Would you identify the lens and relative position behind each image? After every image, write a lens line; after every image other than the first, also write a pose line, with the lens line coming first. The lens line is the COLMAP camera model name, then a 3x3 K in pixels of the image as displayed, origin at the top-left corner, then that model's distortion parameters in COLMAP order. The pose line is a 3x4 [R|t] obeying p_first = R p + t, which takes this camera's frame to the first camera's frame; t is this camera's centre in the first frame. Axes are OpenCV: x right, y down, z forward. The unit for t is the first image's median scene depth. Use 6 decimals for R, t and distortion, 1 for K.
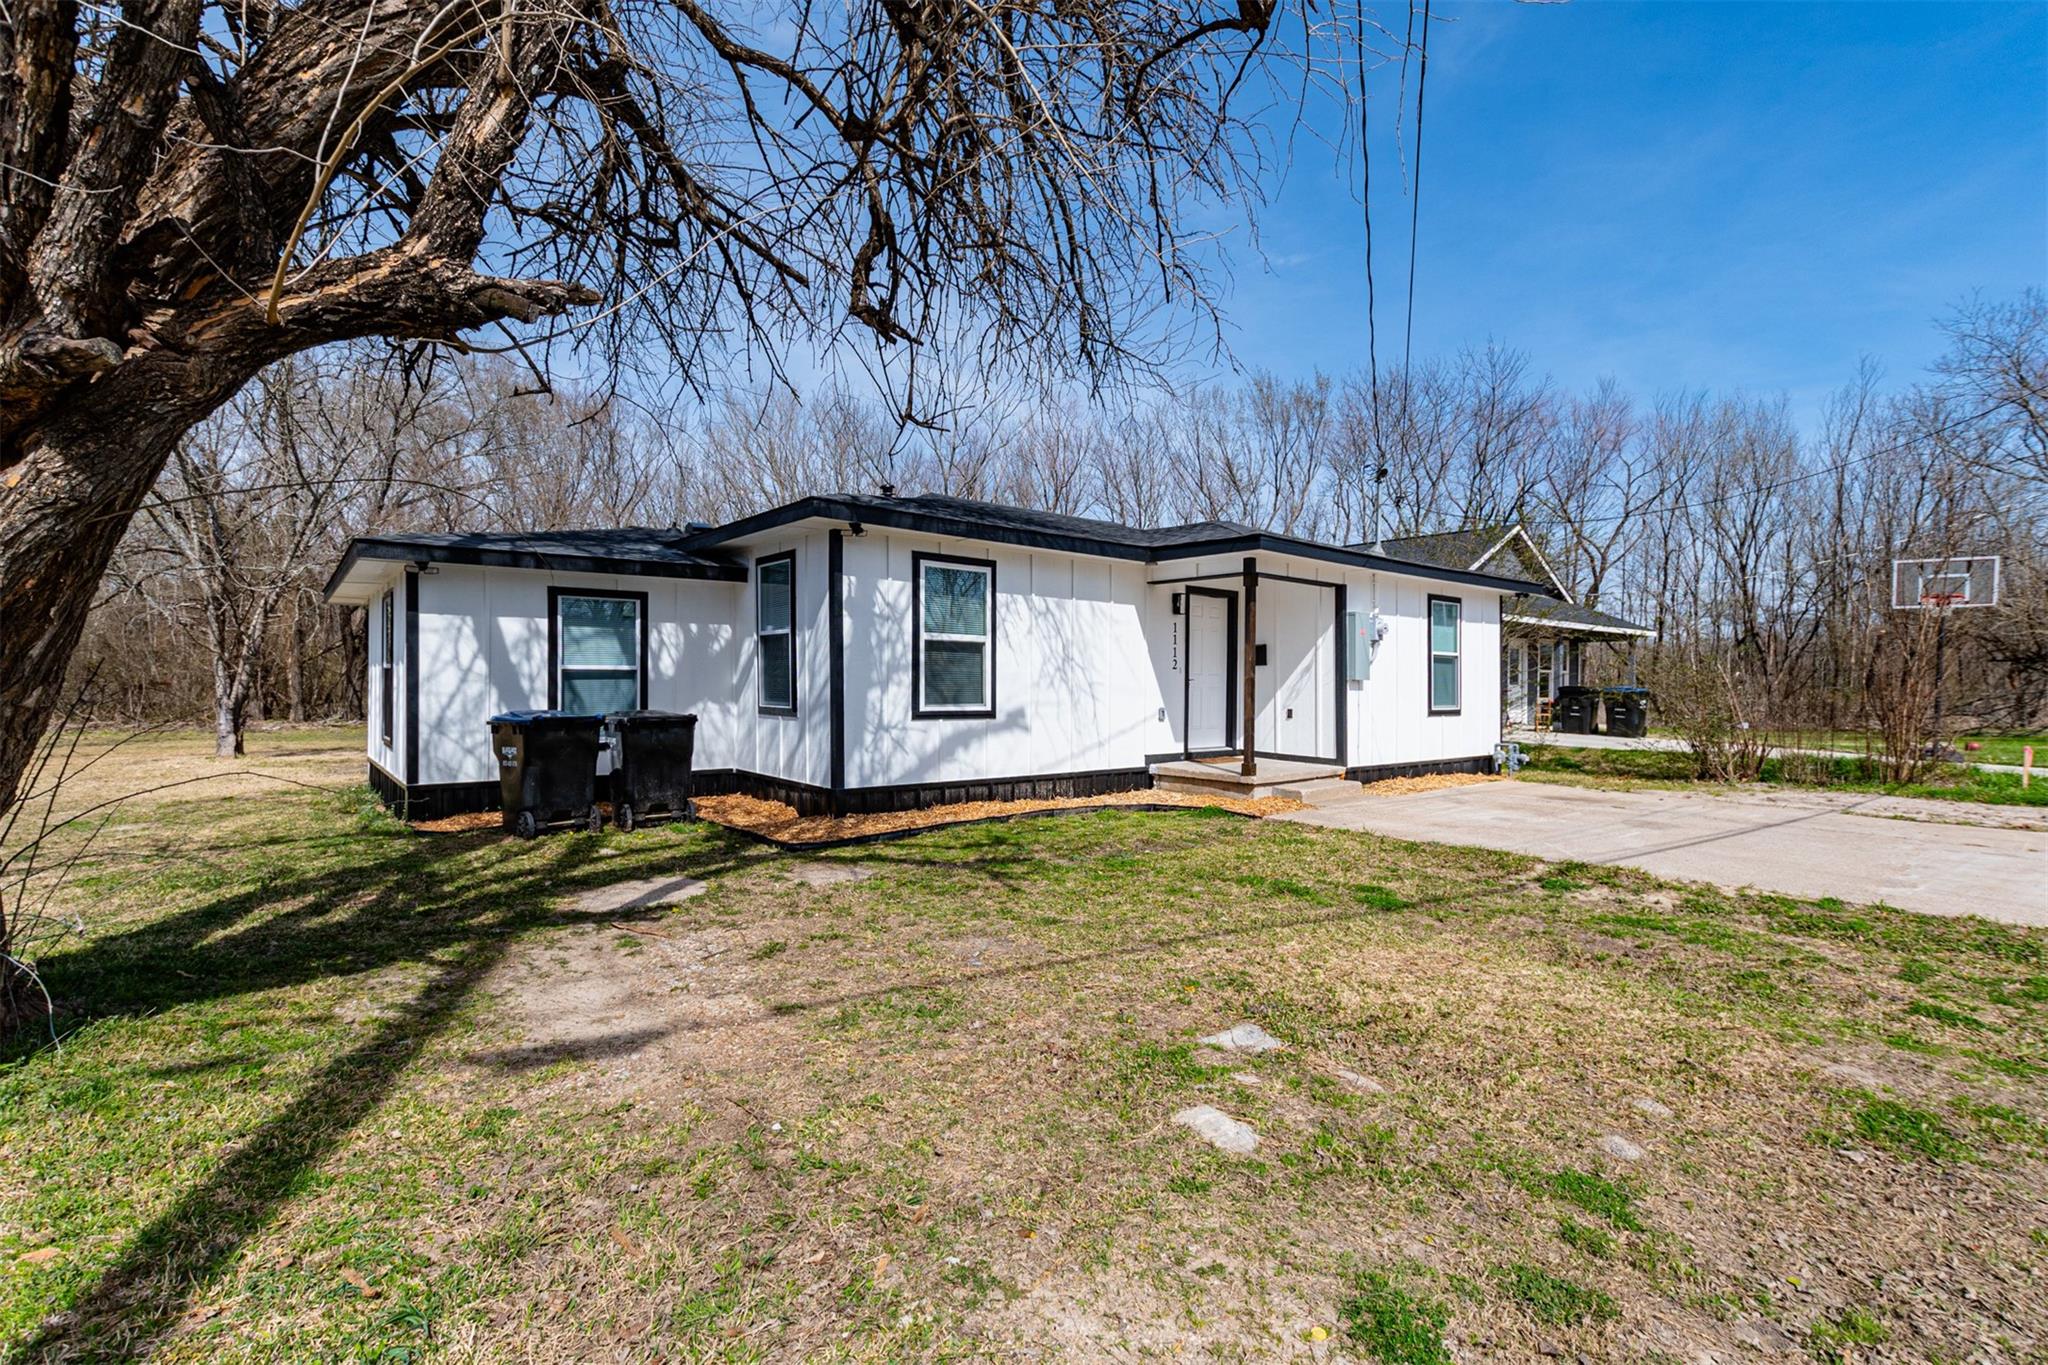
lens RADIAL K [[895.6, 0, 1022.6], [0, 895.6, 683.9], [0, 0, 1]] dist [0.010314, -0.003084]
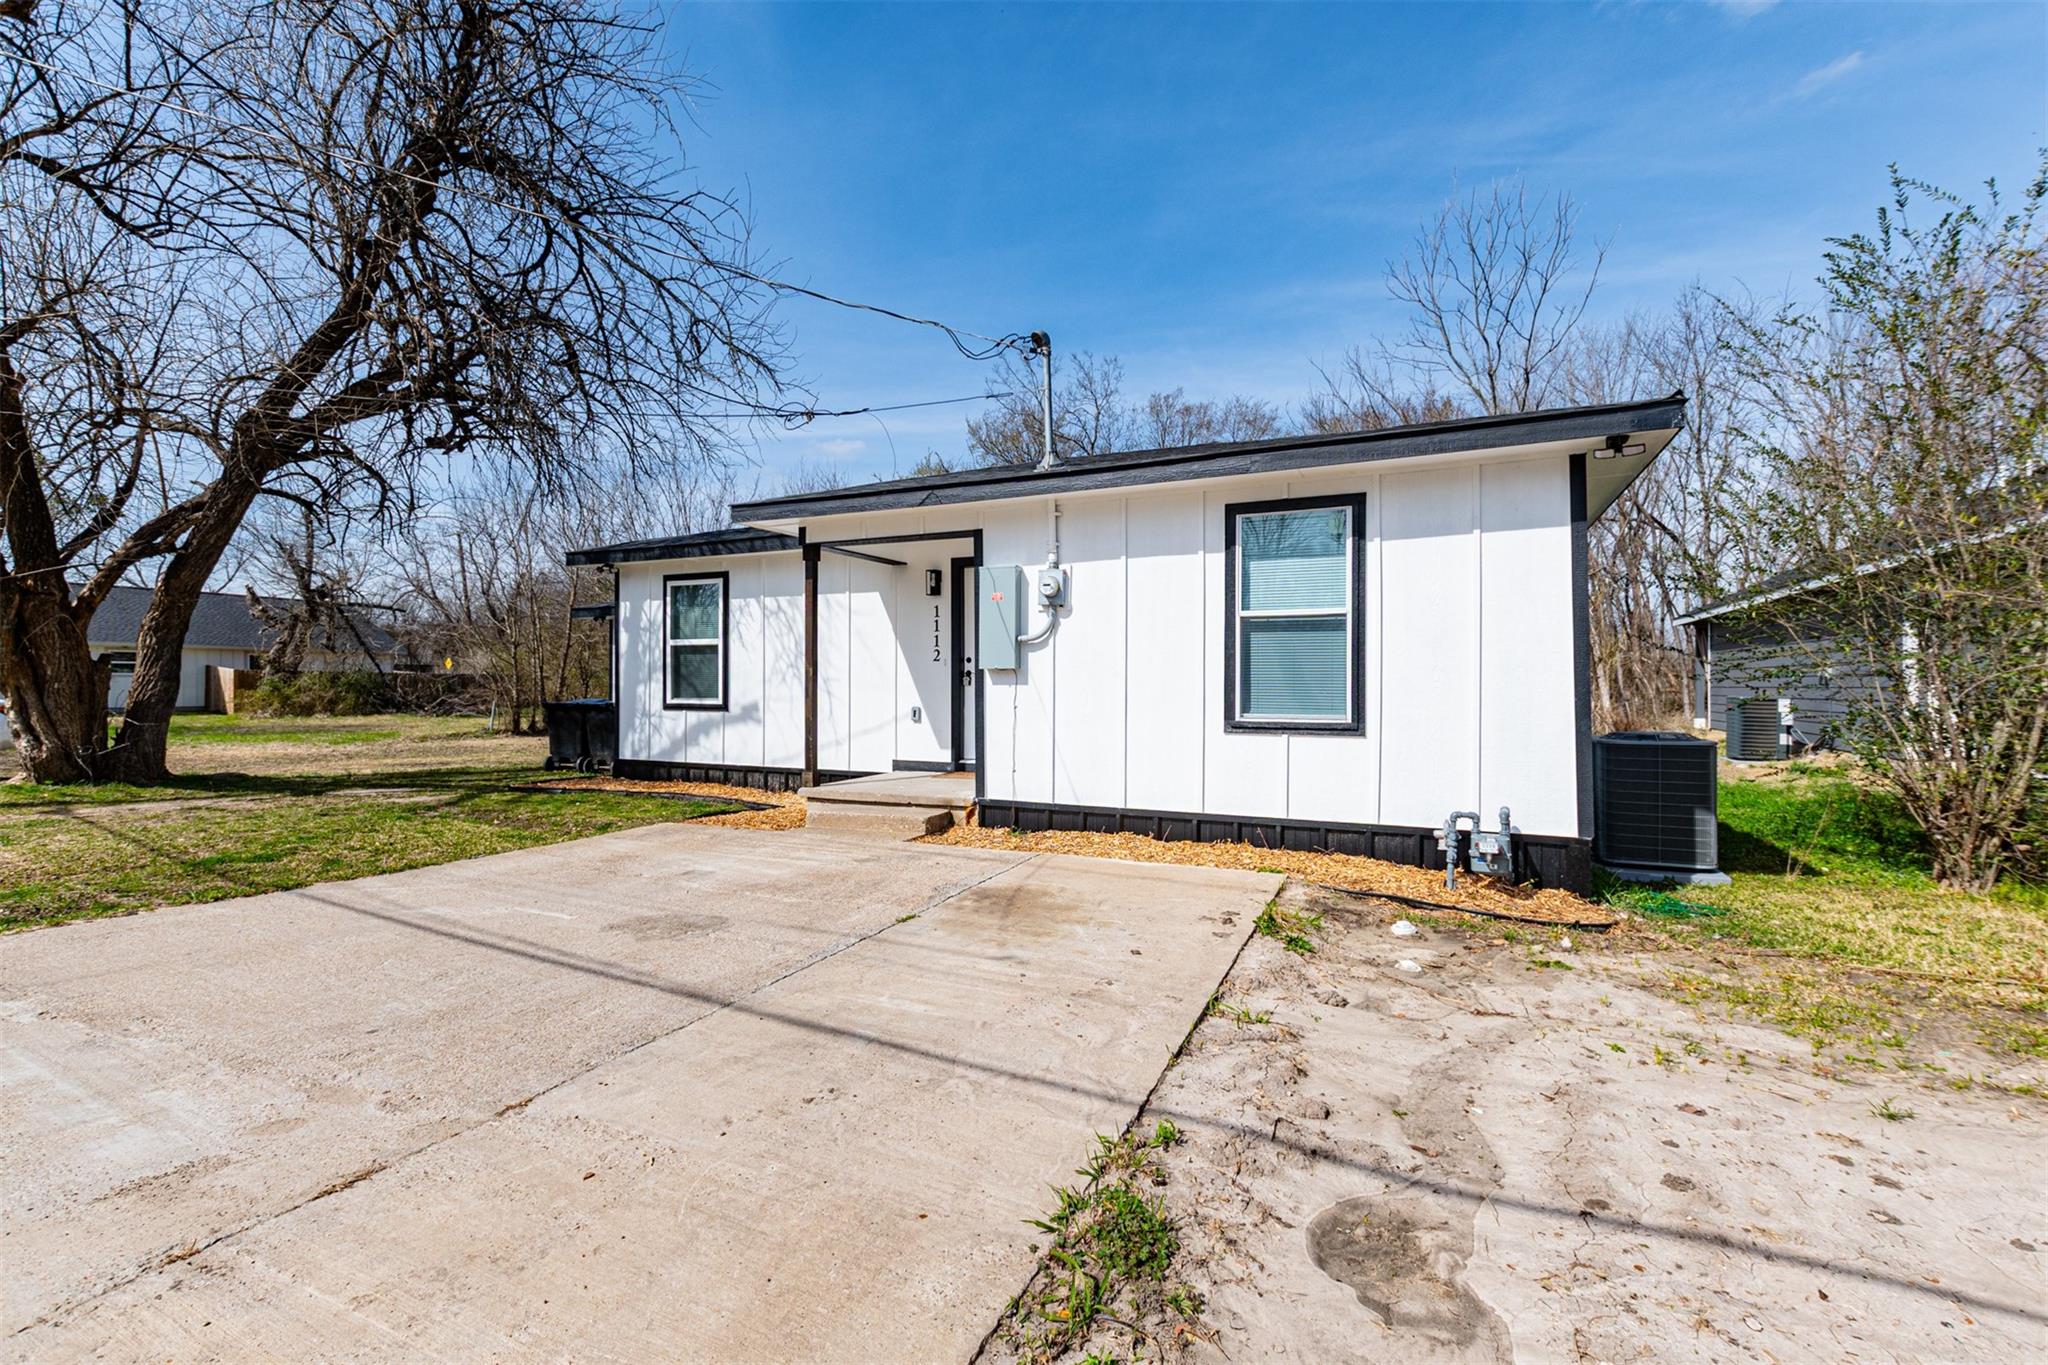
lens RADIAL K [[895.6, 0, 1021.2], [0, 895.6, 686.5], [0, 0, 1]] dist [0.010314, -0.003084]
pose [[0.421763, -0.007765, -0.906673, 1.168480], [-0.000427, 0.999962, -0.008762, 0.017291], [0.906706, 0.004083, 0.421743, 0.877467]]
